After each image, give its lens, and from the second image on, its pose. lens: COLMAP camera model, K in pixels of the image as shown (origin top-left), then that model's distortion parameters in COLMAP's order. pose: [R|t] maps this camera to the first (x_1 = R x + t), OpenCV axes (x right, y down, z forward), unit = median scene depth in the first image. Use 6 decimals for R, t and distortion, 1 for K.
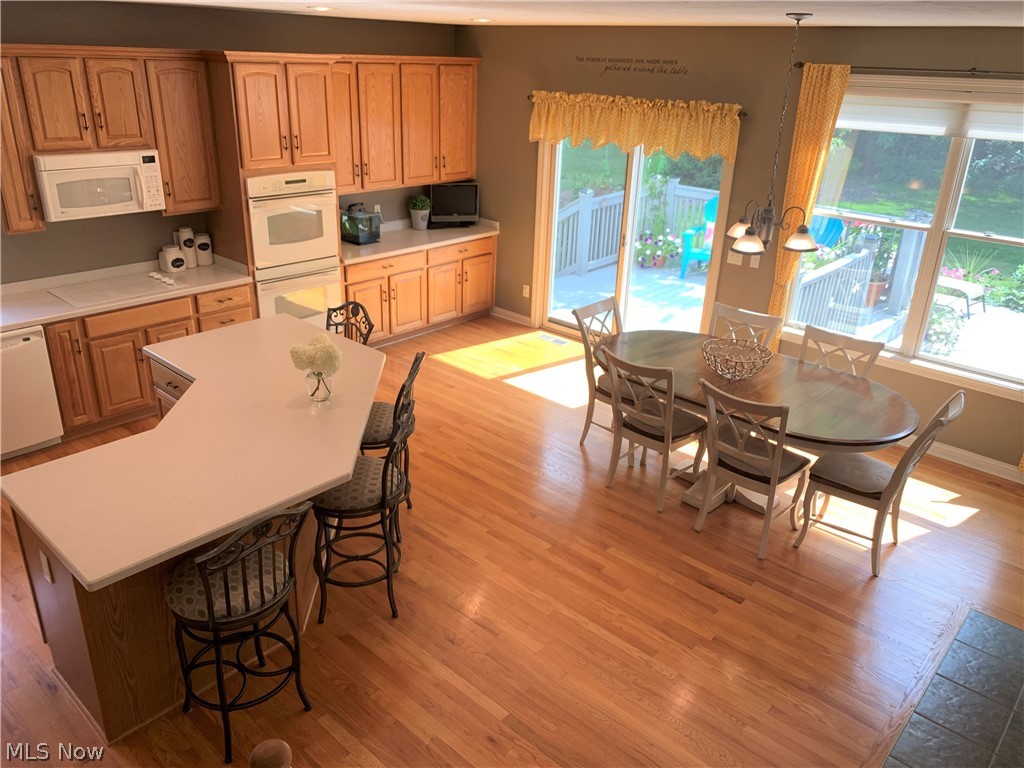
lens RADIAL K [[782.2, 0, 511.6], [0, 782.2, 375.4], [0, 0, 1]] dist [0.068884, -0.089960]
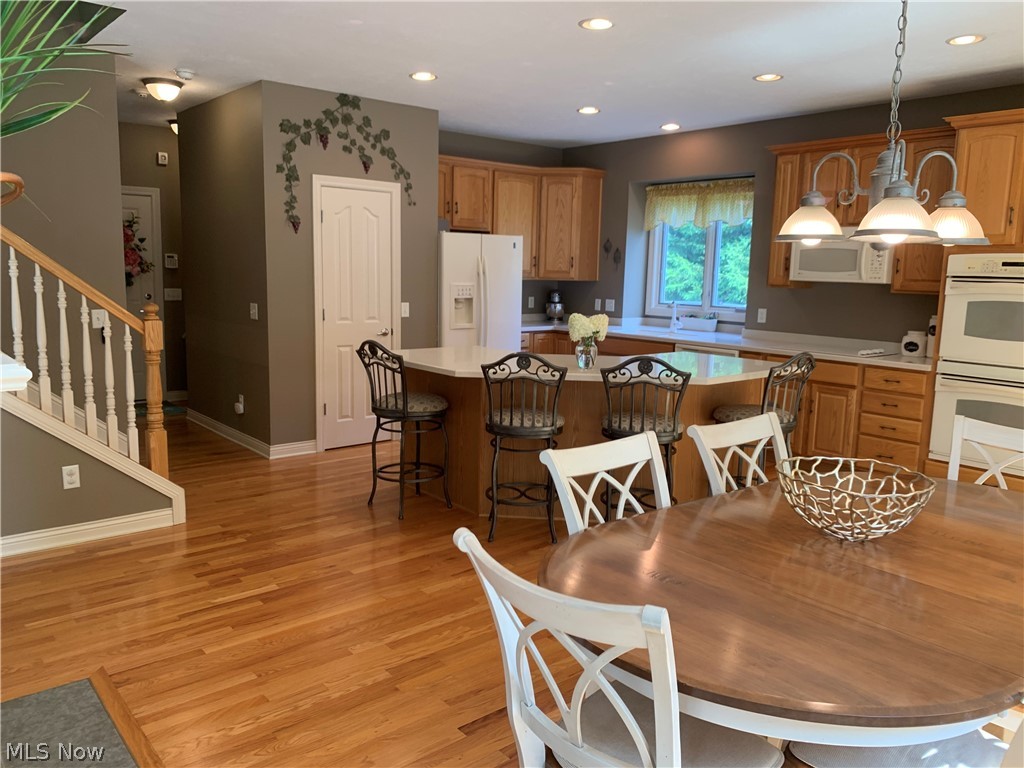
lens RADIAL K [[783.5, 0, 512.0], [0, 783.5, 384.0], [0, 0, 1]] dist [0.061441, -0.091187]
pose [[-0.133113, 0.112305, -0.984718, 0.665407], [-0.403071, 0.901548, 0.157306, -0.063533], [0.905436, 0.417850, -0.074741, 0.726862]]
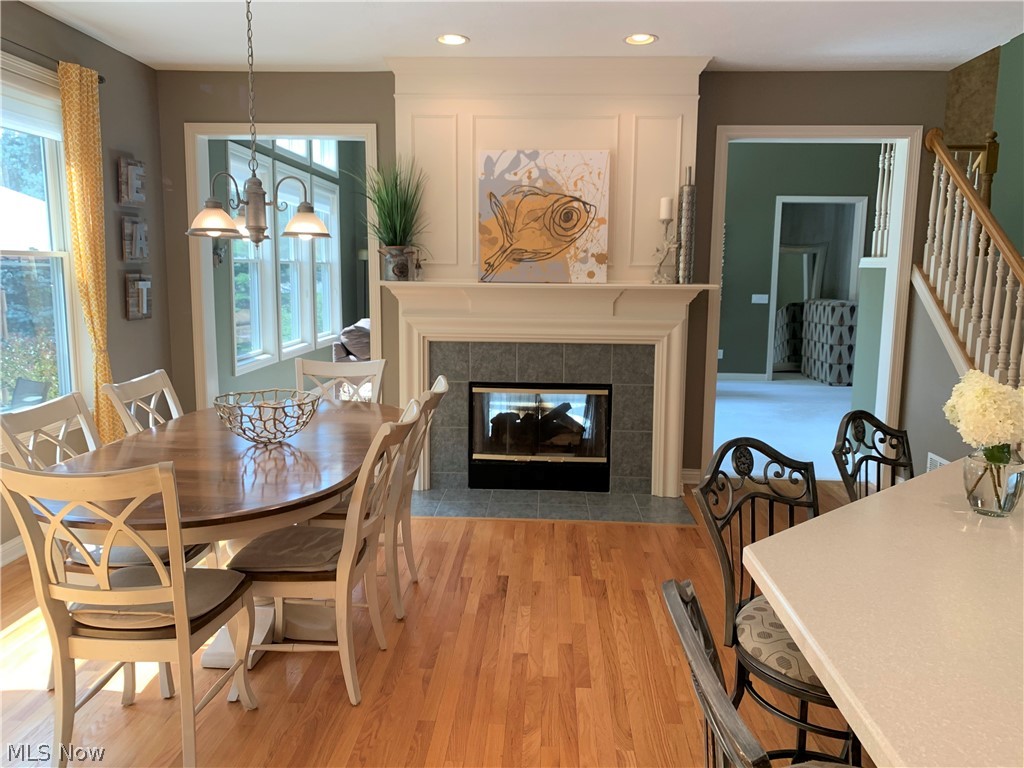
lens RADIAL K [[783.5, 0, 512.0], [0, 783.5, 384.0], [0, 0, 1]] dist [0.061441, -0.091187]
pose [[-0.637568, -0.148373, 0.755971, -0.293220], [0.264692, 0.879353, 0.395823, -0.214745], [-0.723495, 0.452464, -0.521374, 1.024634]]
